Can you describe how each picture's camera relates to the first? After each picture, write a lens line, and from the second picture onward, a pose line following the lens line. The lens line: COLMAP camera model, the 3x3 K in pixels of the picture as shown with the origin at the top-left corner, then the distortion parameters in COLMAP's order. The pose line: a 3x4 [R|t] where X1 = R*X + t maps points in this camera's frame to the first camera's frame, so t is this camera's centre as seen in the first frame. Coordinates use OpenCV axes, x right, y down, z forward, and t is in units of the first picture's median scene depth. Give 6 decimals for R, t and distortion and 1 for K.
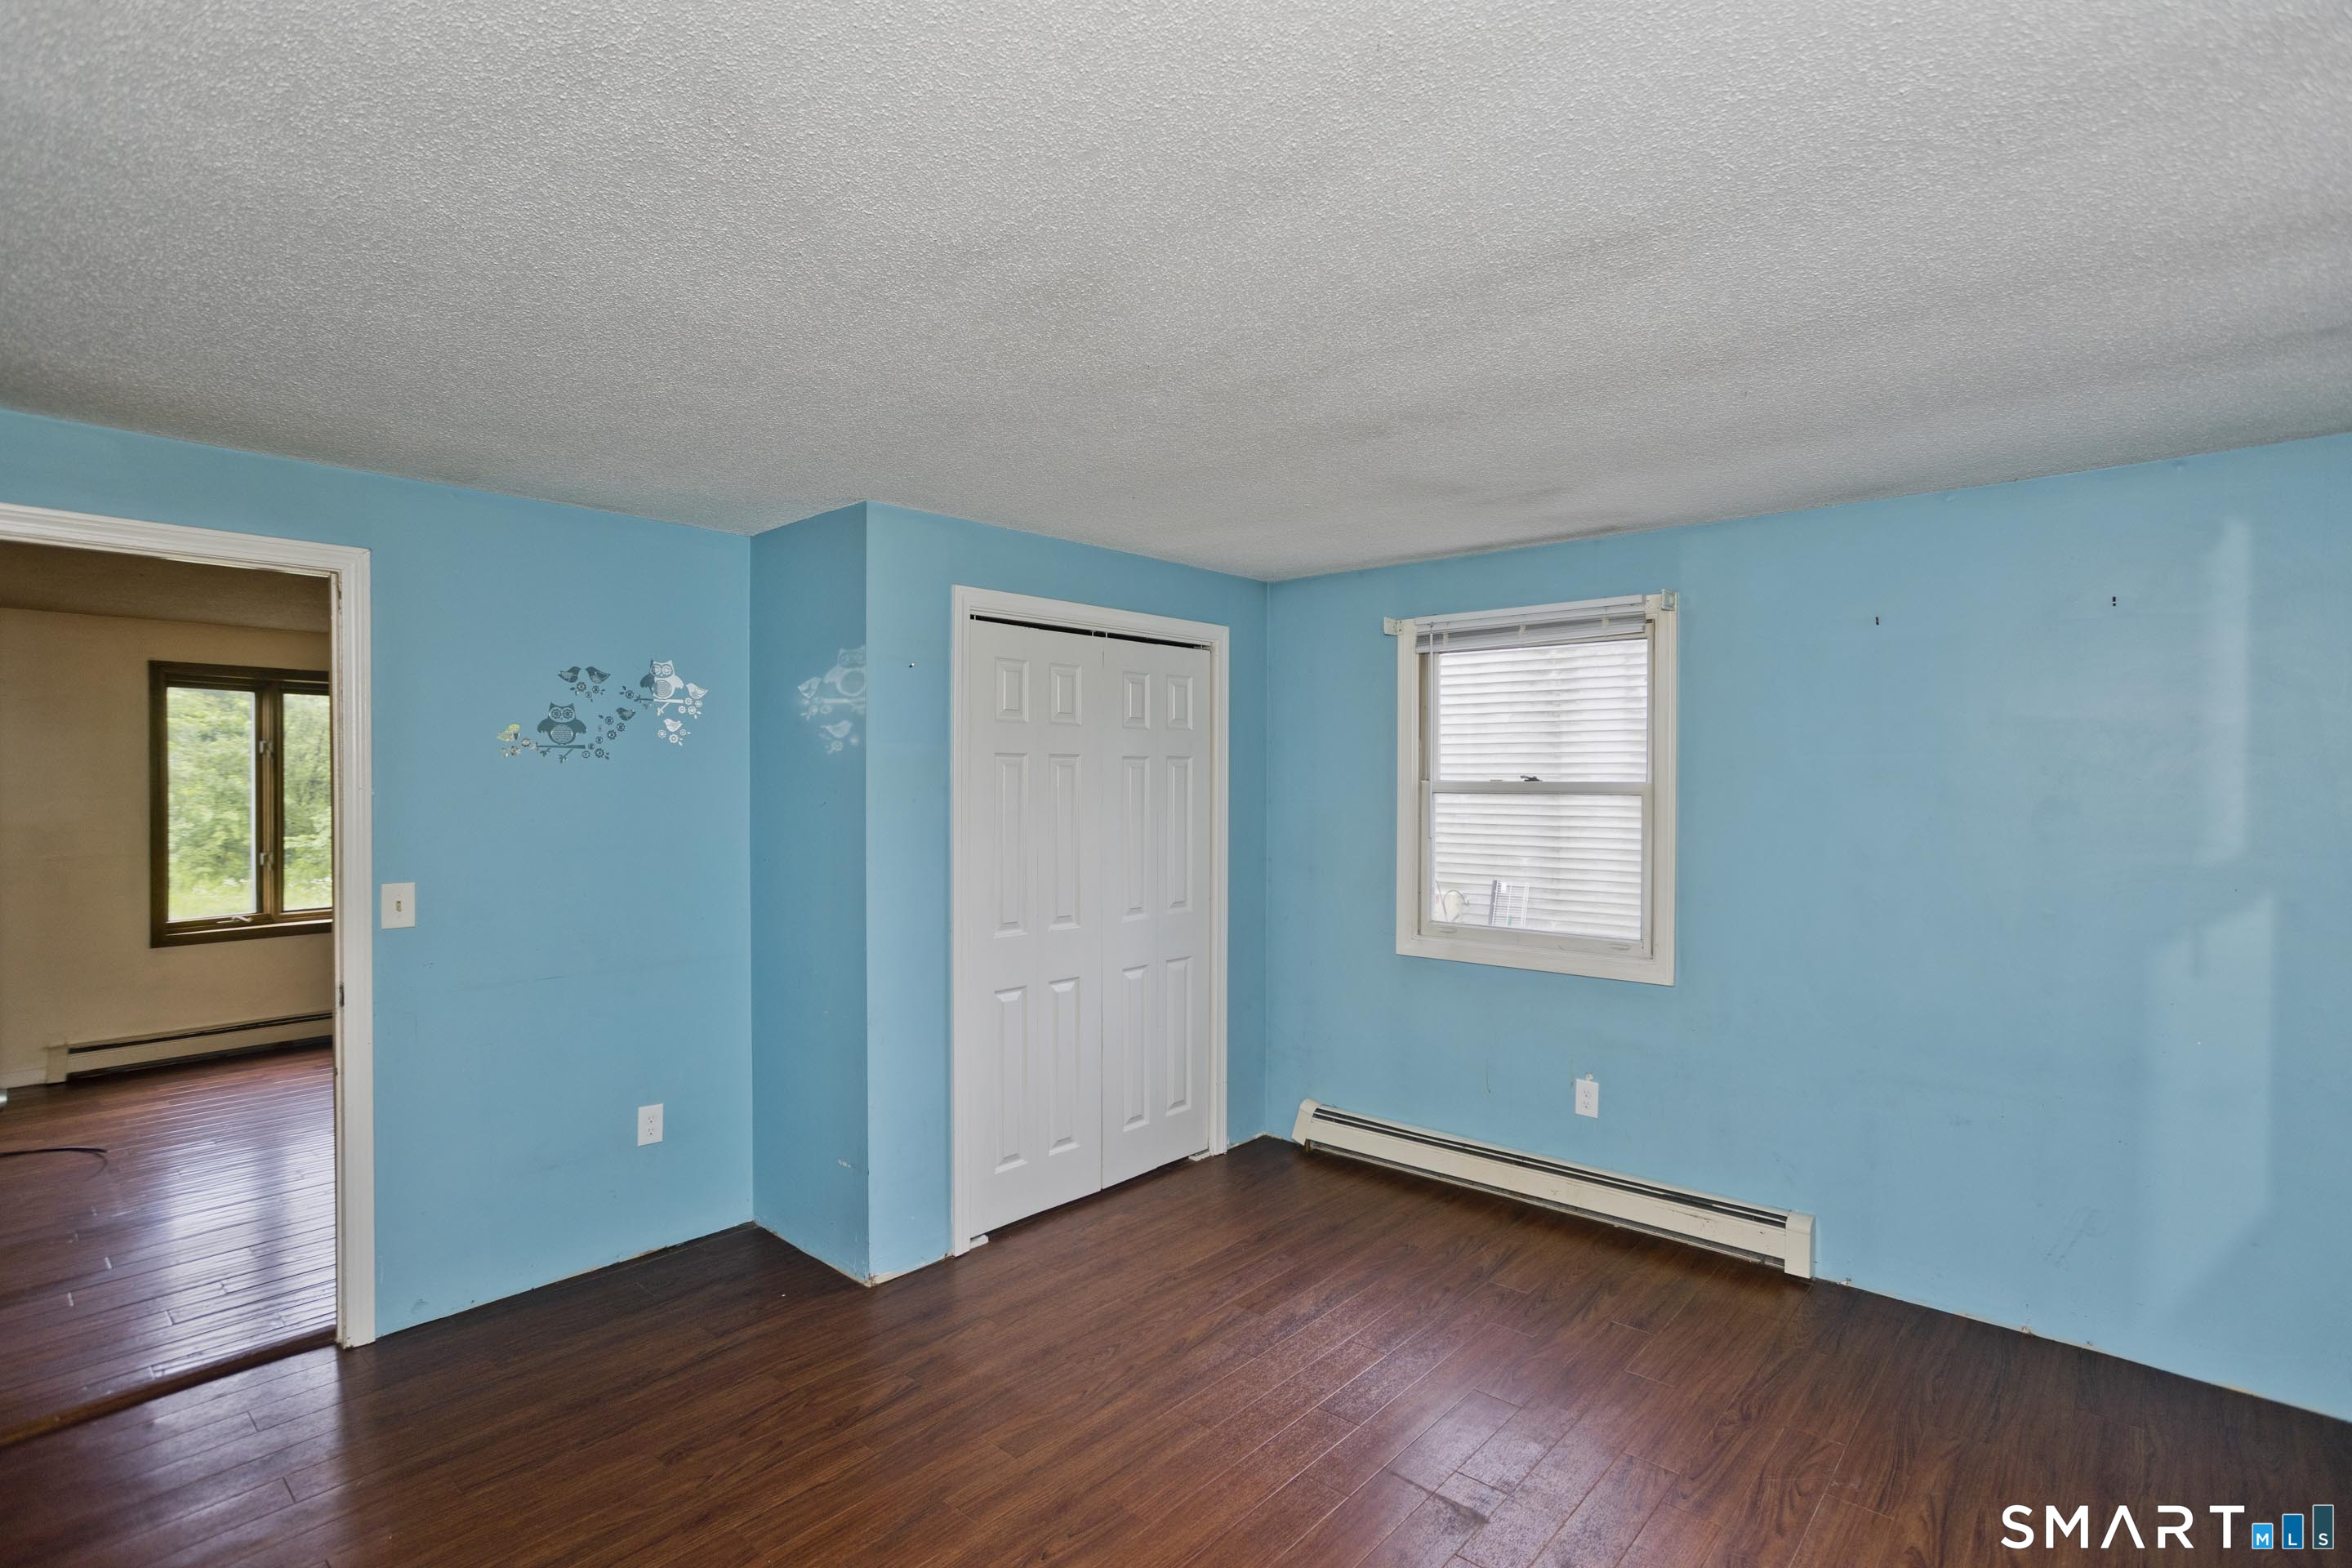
lens RADIAL K [[1126.2, 0, 1185.0], [0, 1126.2, 780.2], [0, 0, 1]] dist [-0.043248, 0.026335]
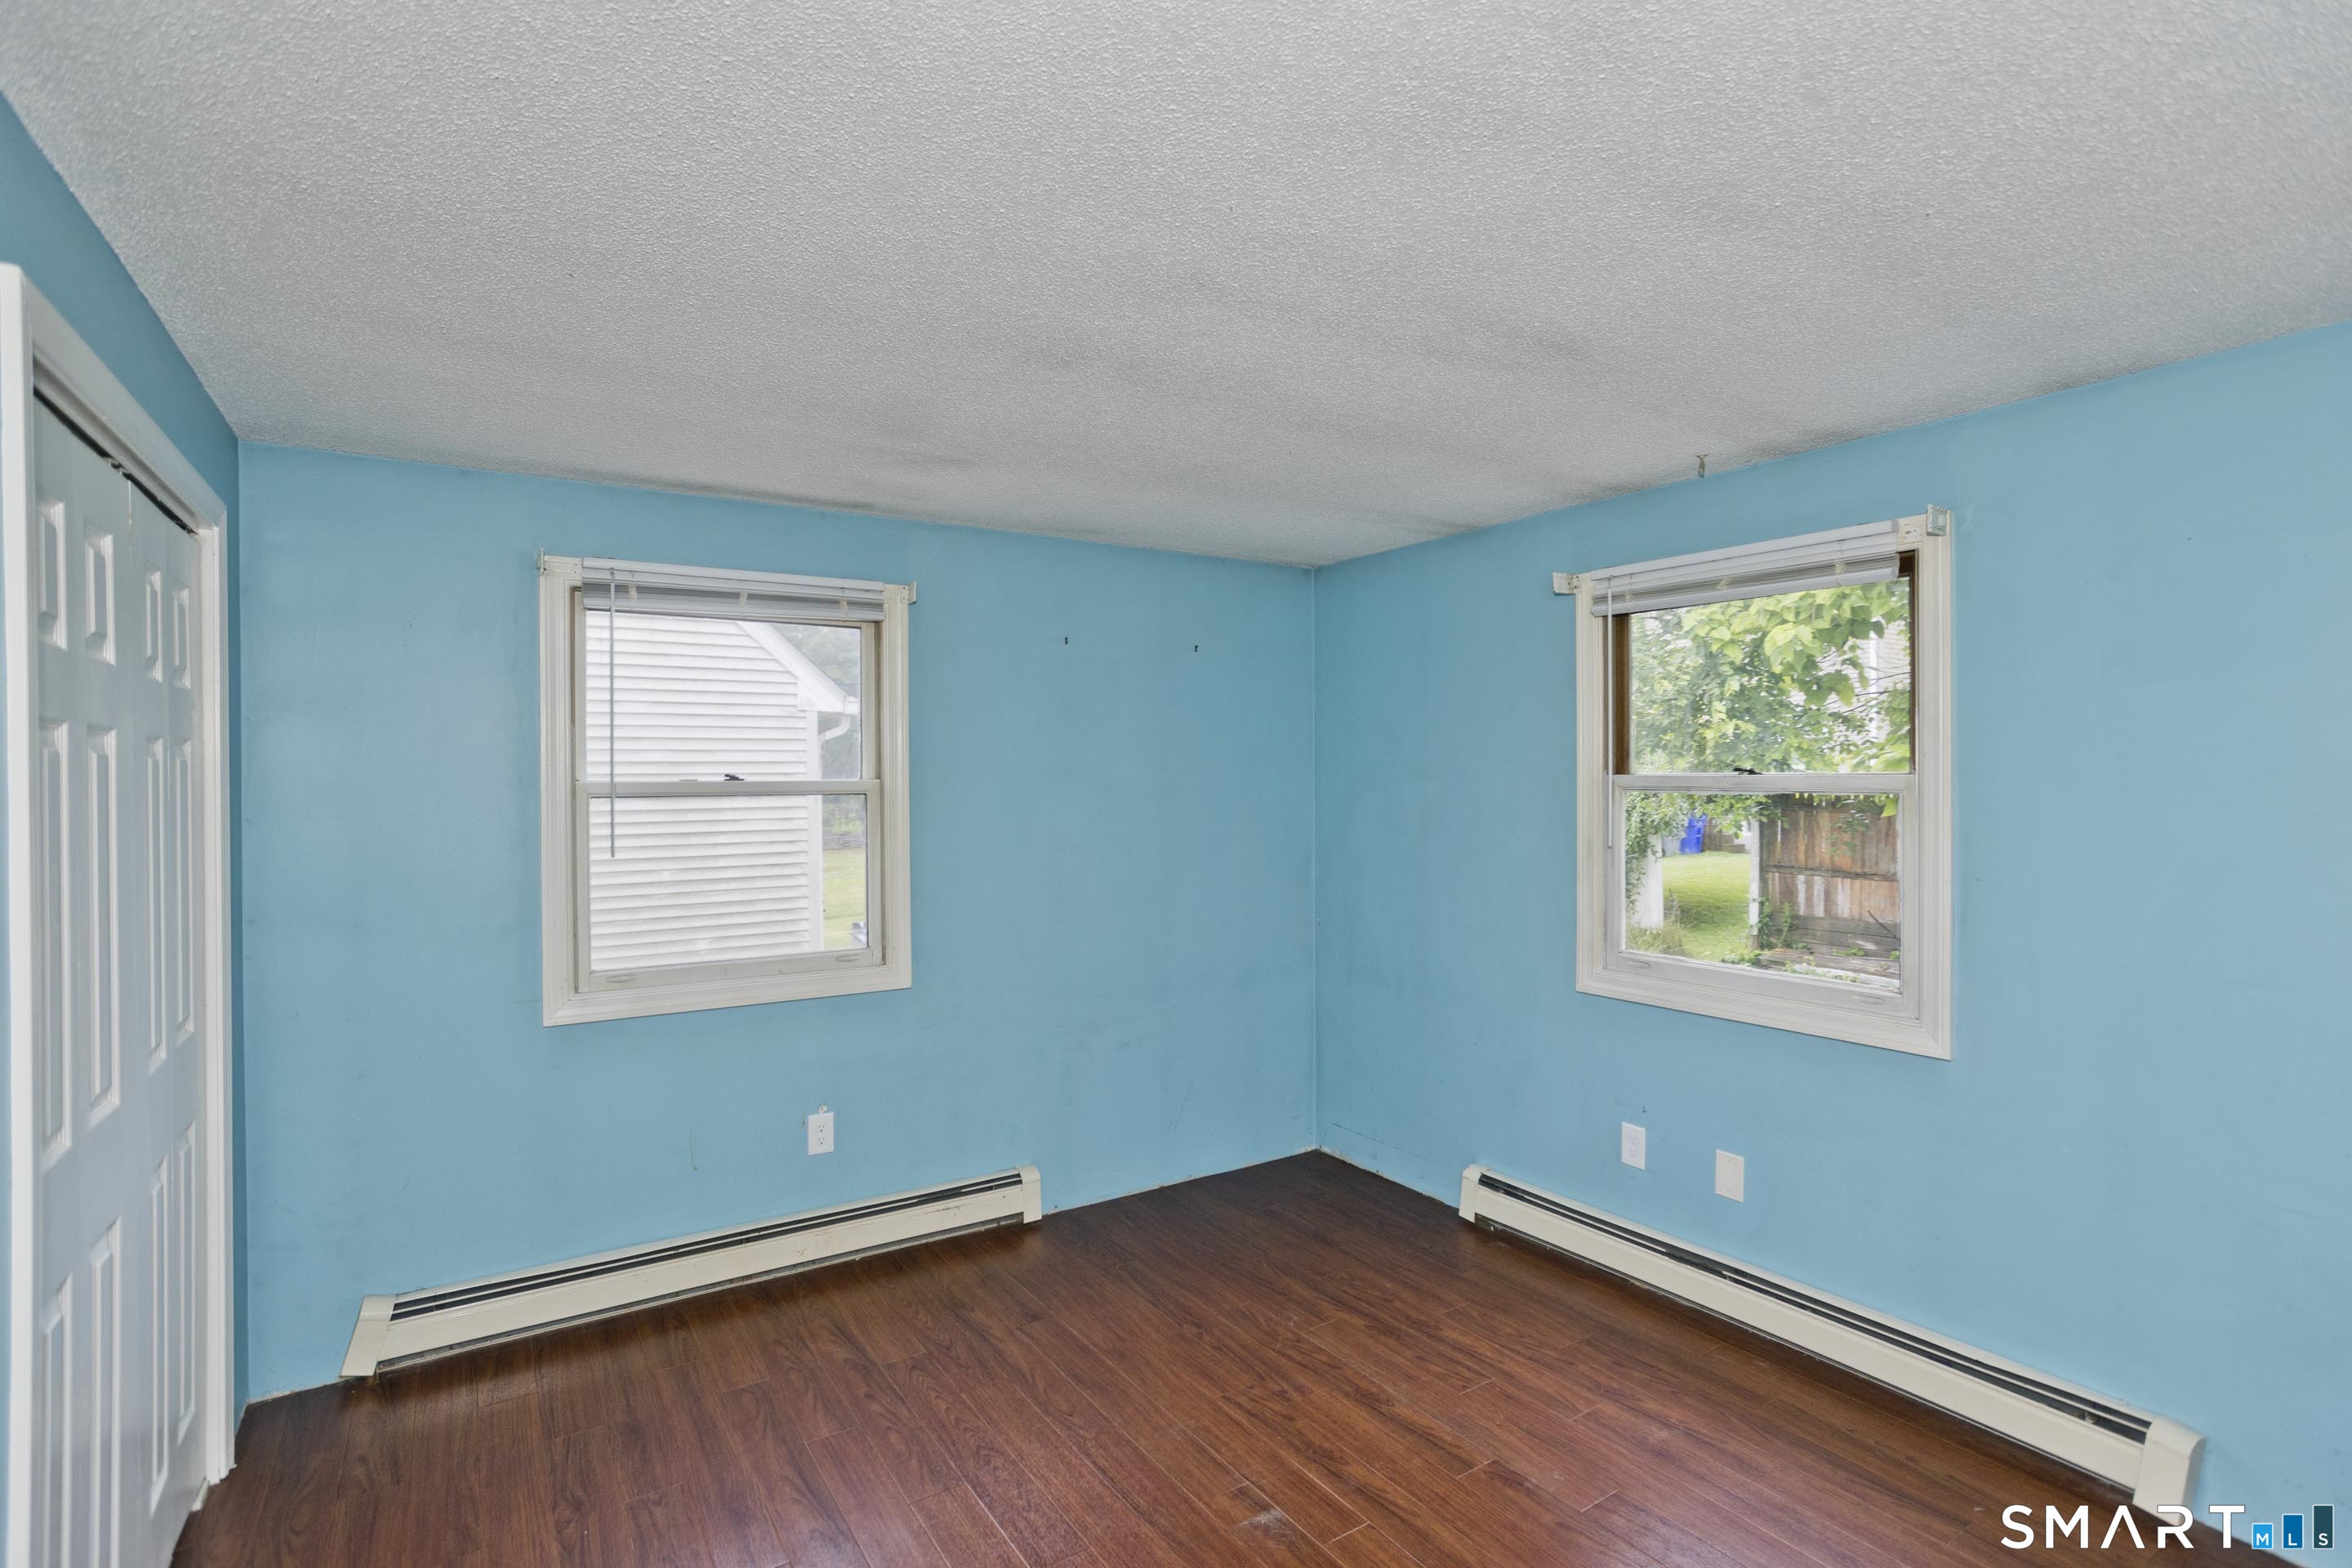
lens RADIAL K [[1126.2, 0, 1185.0], [0, 1126.2, 780.2], [0, 0, 1]] dist [-0.043248, 0.026335]
pose [[0.260176, -0.006372, 0.965540, -0.425704], [0.006139, 0.999969, 0.004945, -0.001550], [-0.965542, 0.004641, 0.260207, 0.480558]]
